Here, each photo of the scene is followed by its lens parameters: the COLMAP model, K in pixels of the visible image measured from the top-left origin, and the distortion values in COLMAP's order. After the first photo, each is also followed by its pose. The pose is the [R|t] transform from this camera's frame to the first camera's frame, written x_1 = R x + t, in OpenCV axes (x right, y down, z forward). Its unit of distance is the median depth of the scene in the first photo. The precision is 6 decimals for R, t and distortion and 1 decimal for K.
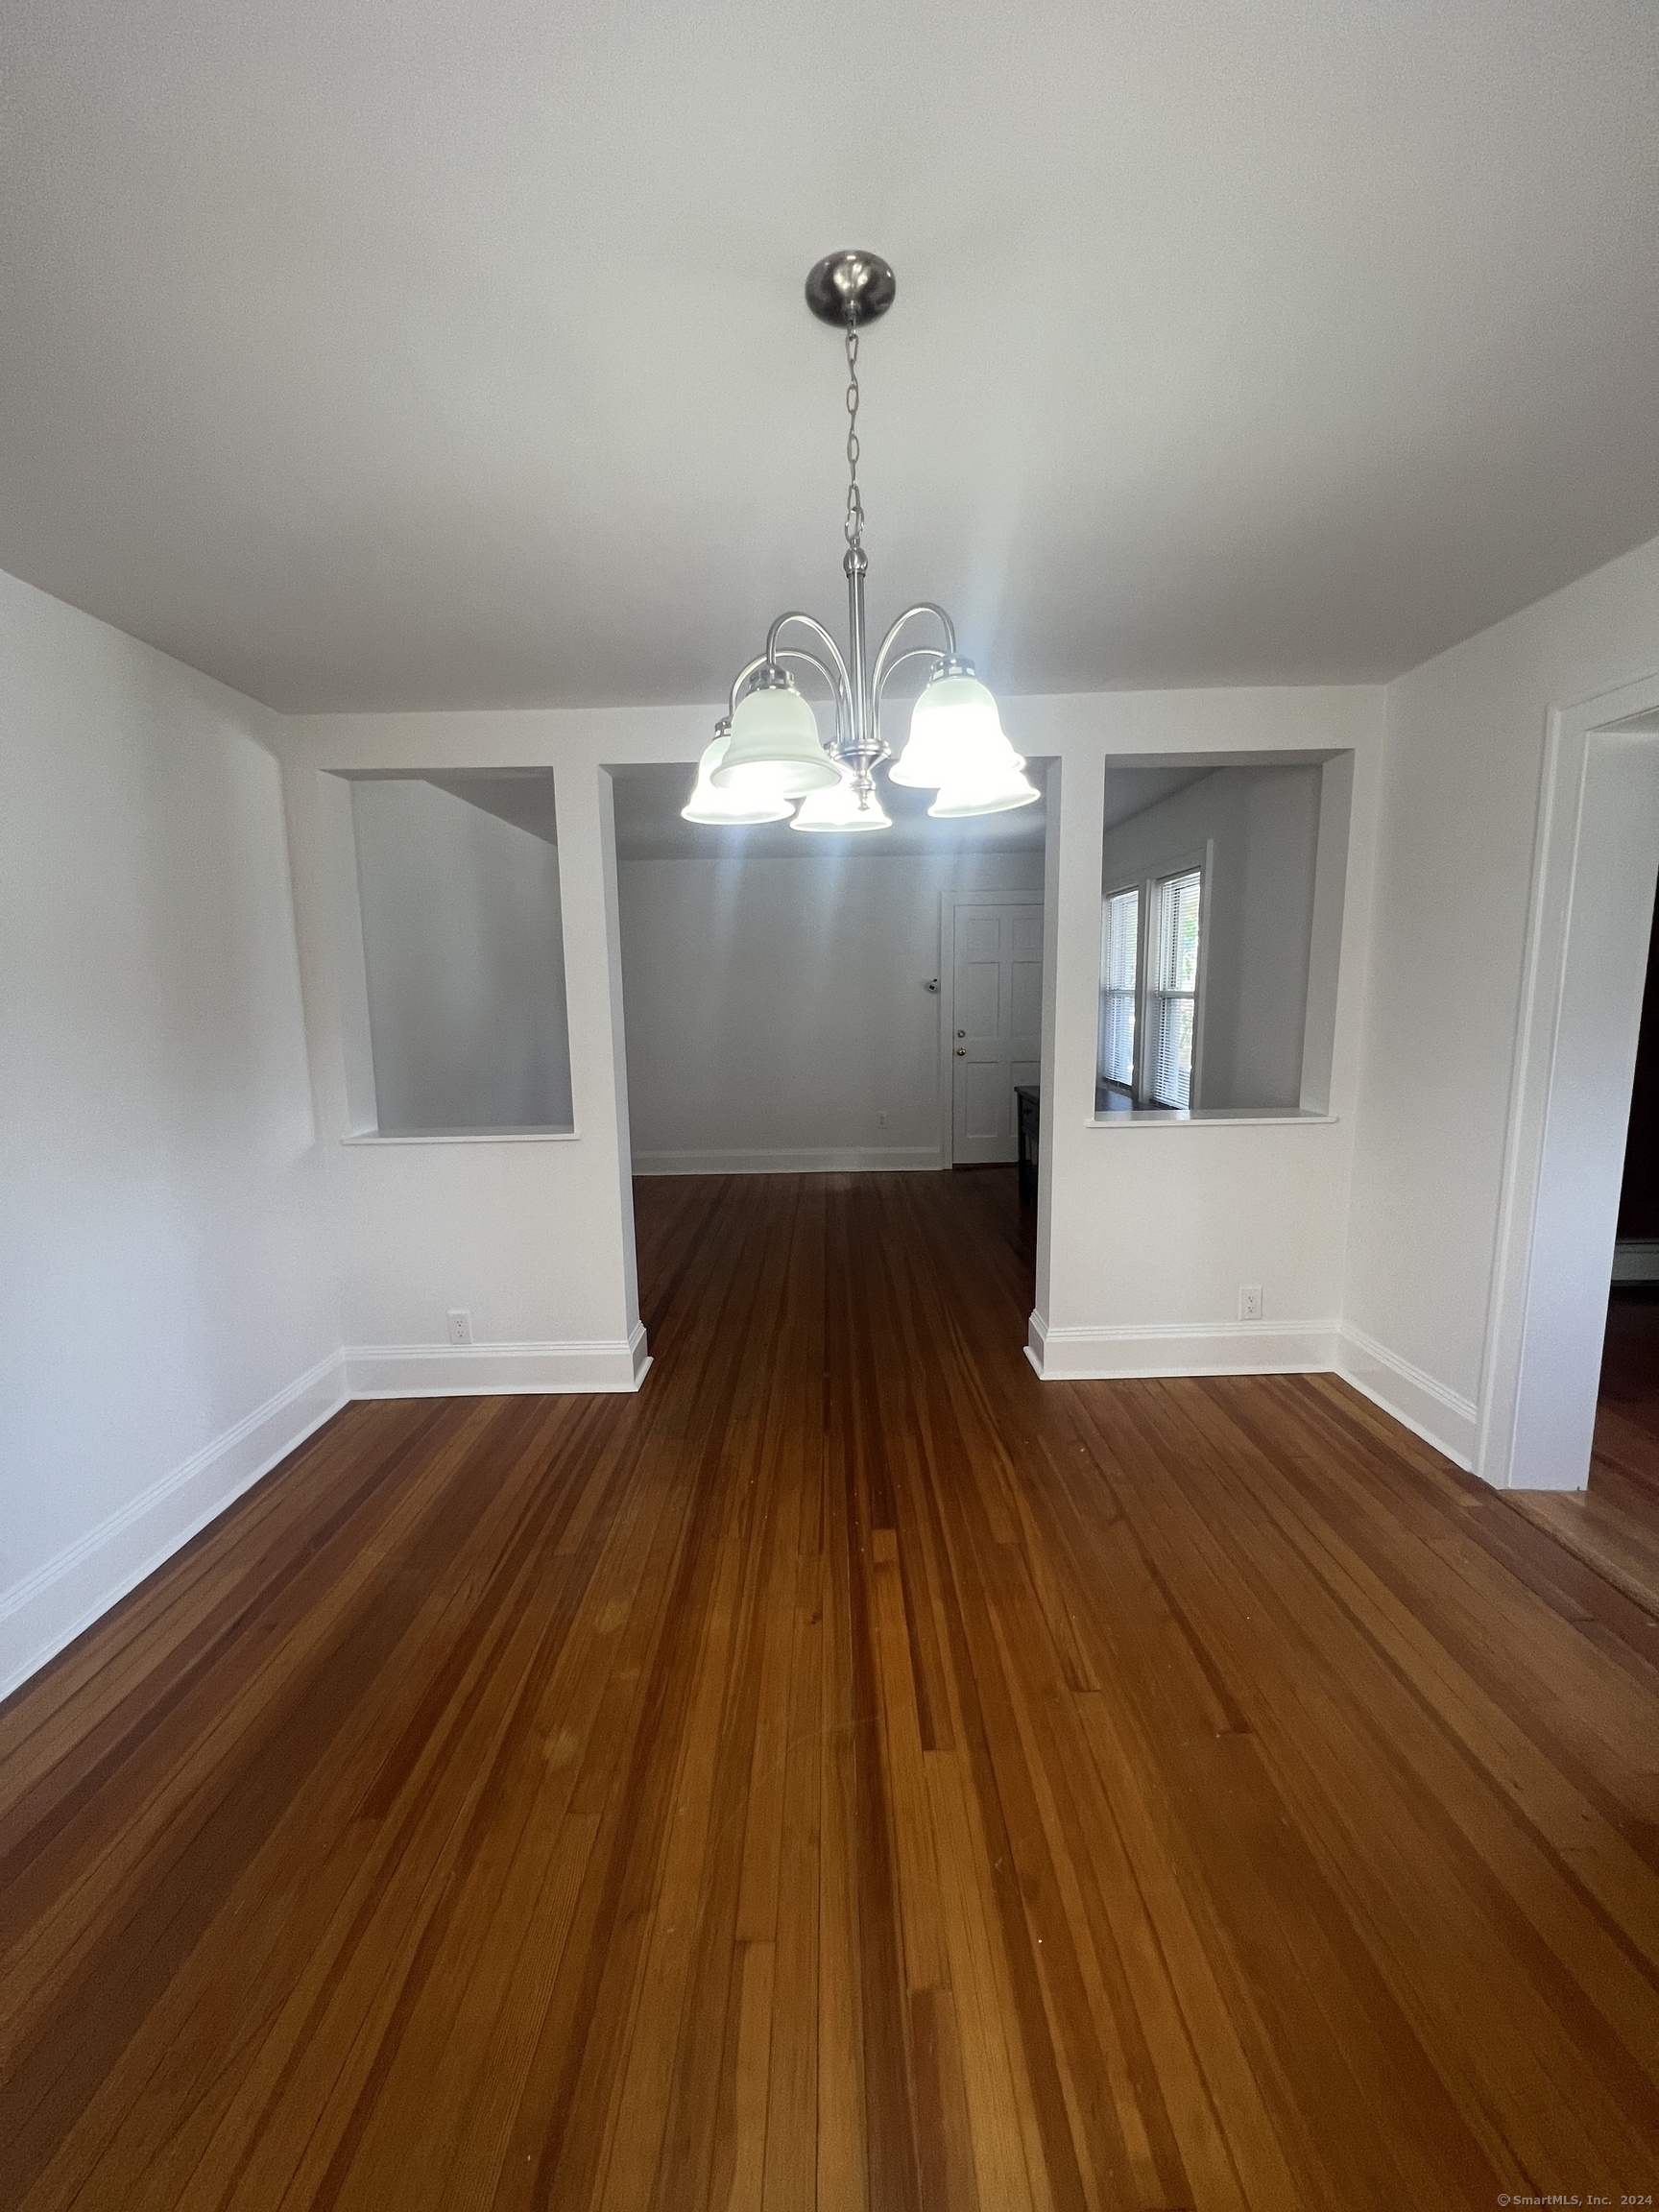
lens RADIAL K [[891.4, 0, 829.5], [0, 891.4, 1106.0], [0, 0, 1]] dist [-0.001041, -0.000791]
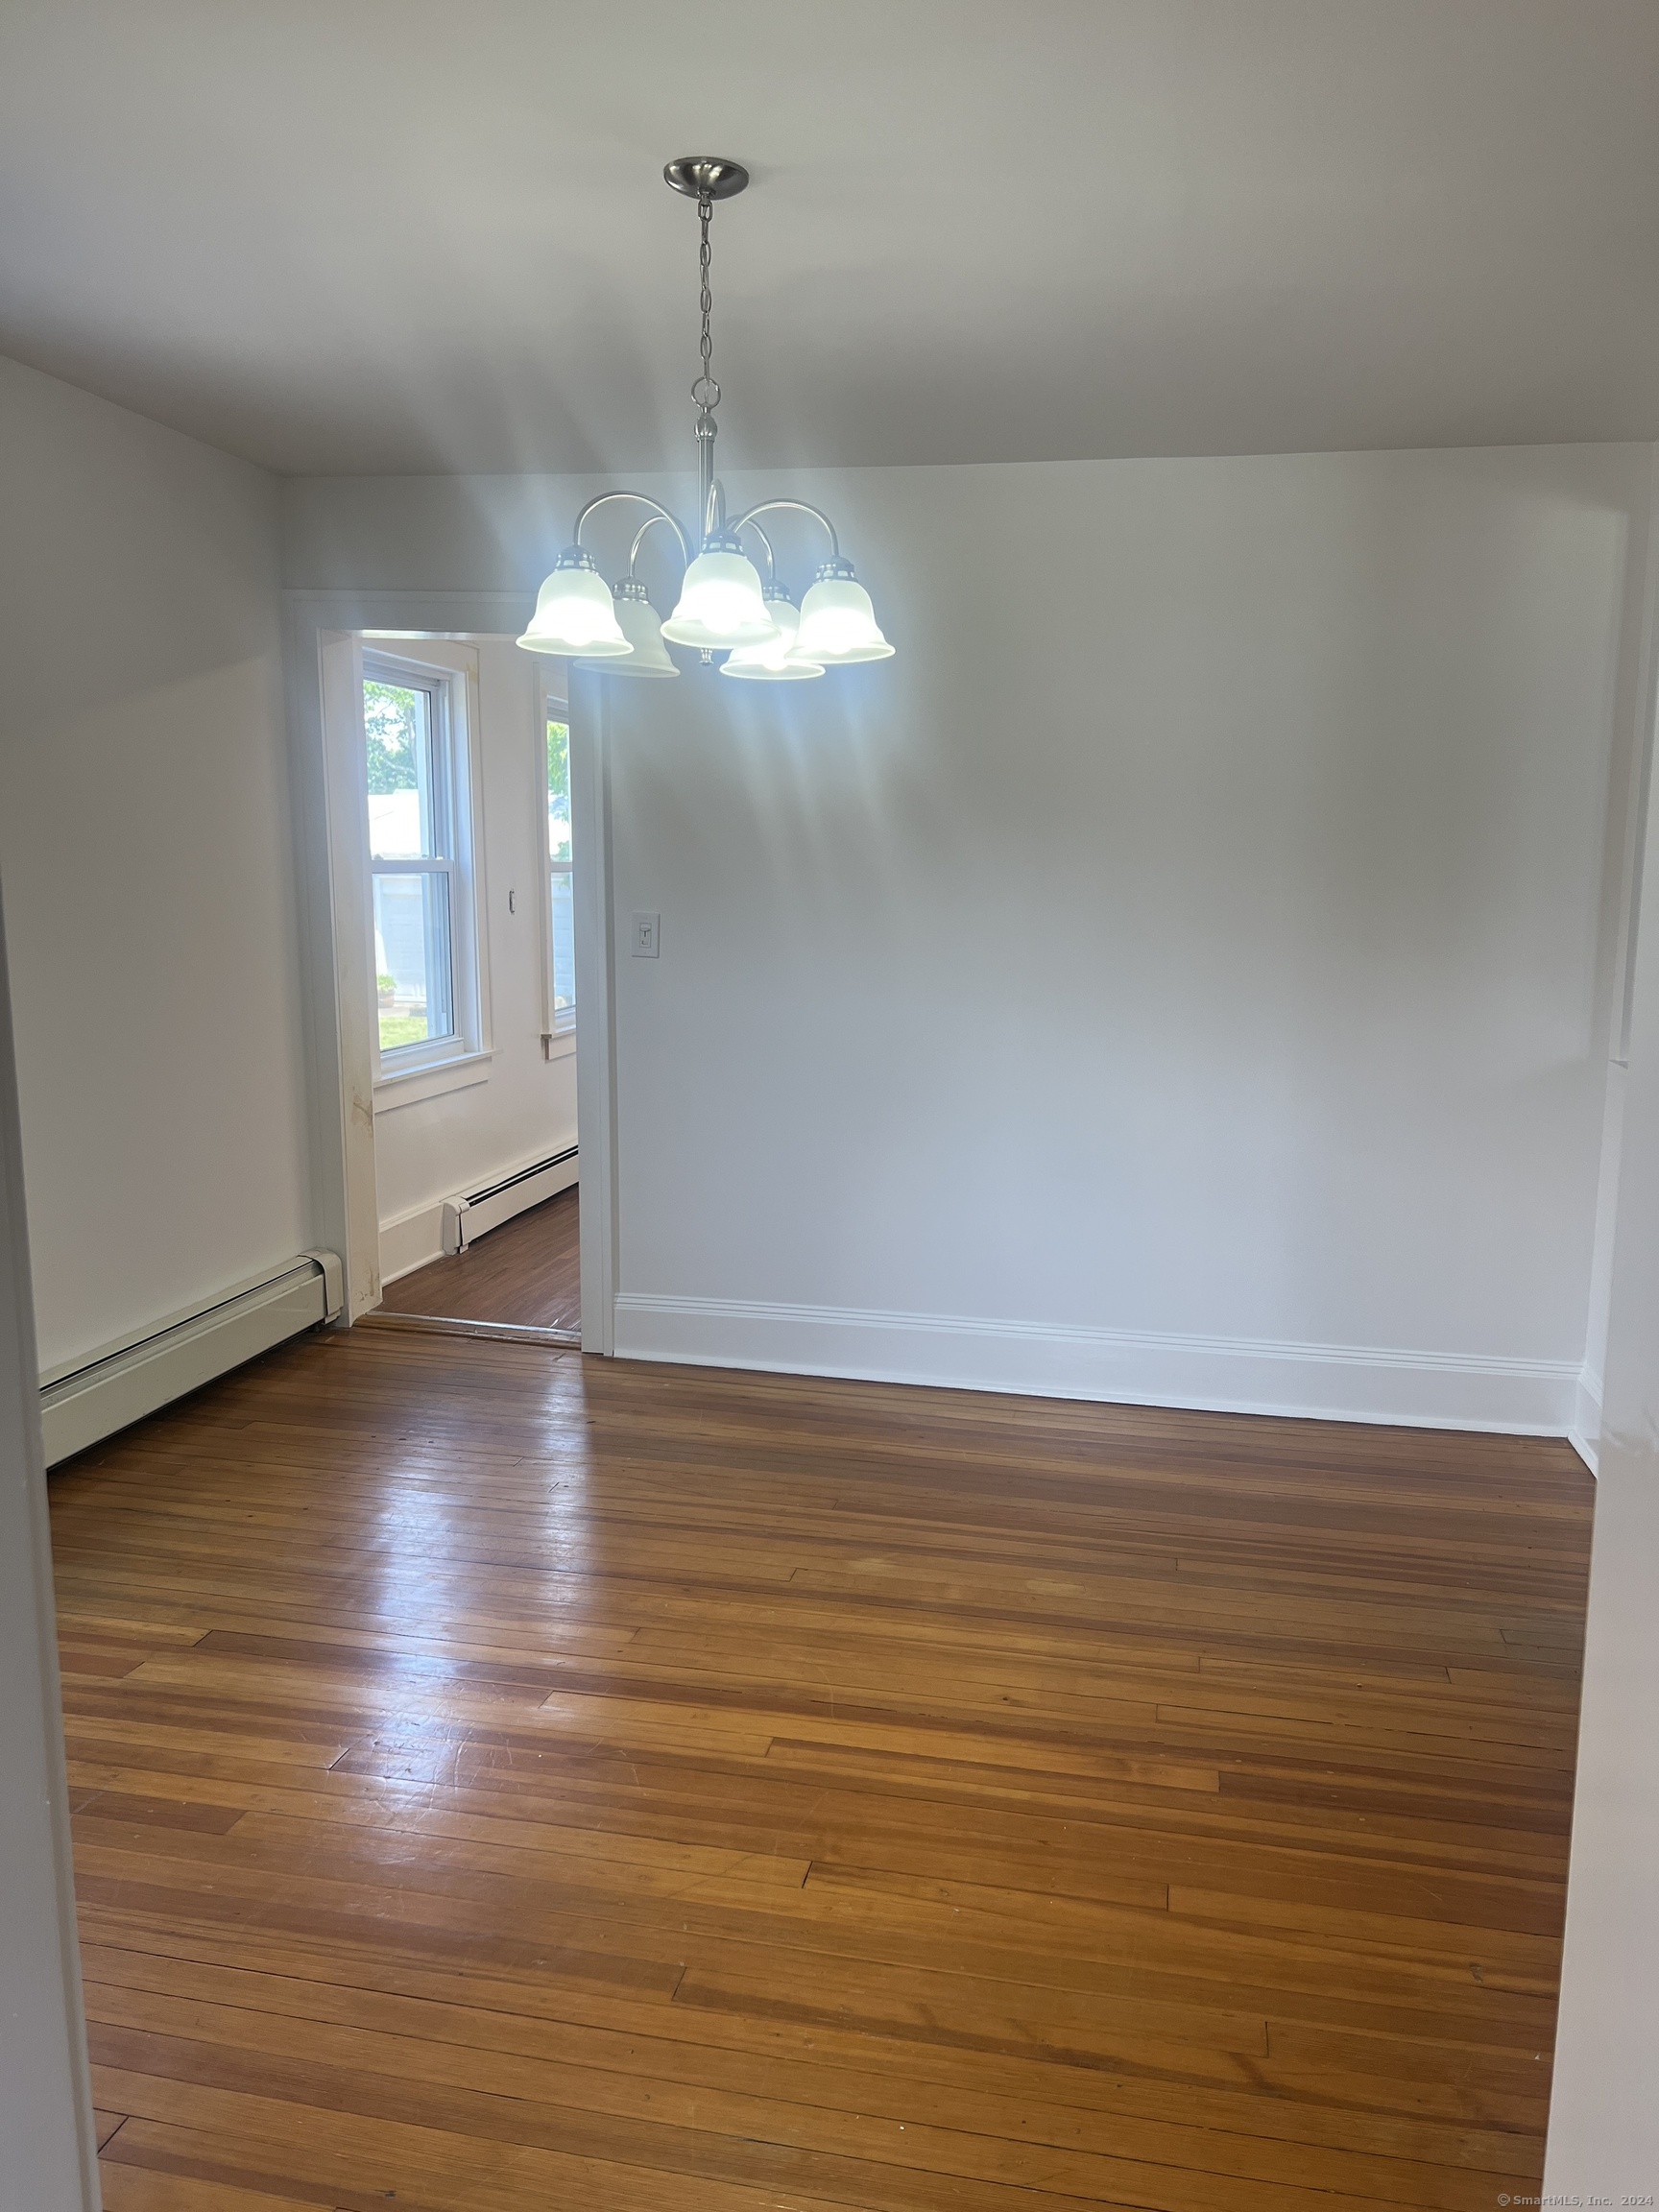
lens RADIAL K [[1634.6, 0, 858.3], [0, 1634.6, 1113.7], [0, 0, 1]] dist [0.001522, -0.001319]
pose [[-0.192617, 0.176742, -0.965226, 1.361154], [-0.127061, 0.970872, 0.203131, -0.181224], [0.973013, 0.161769, -0.164549, 1.111929]]
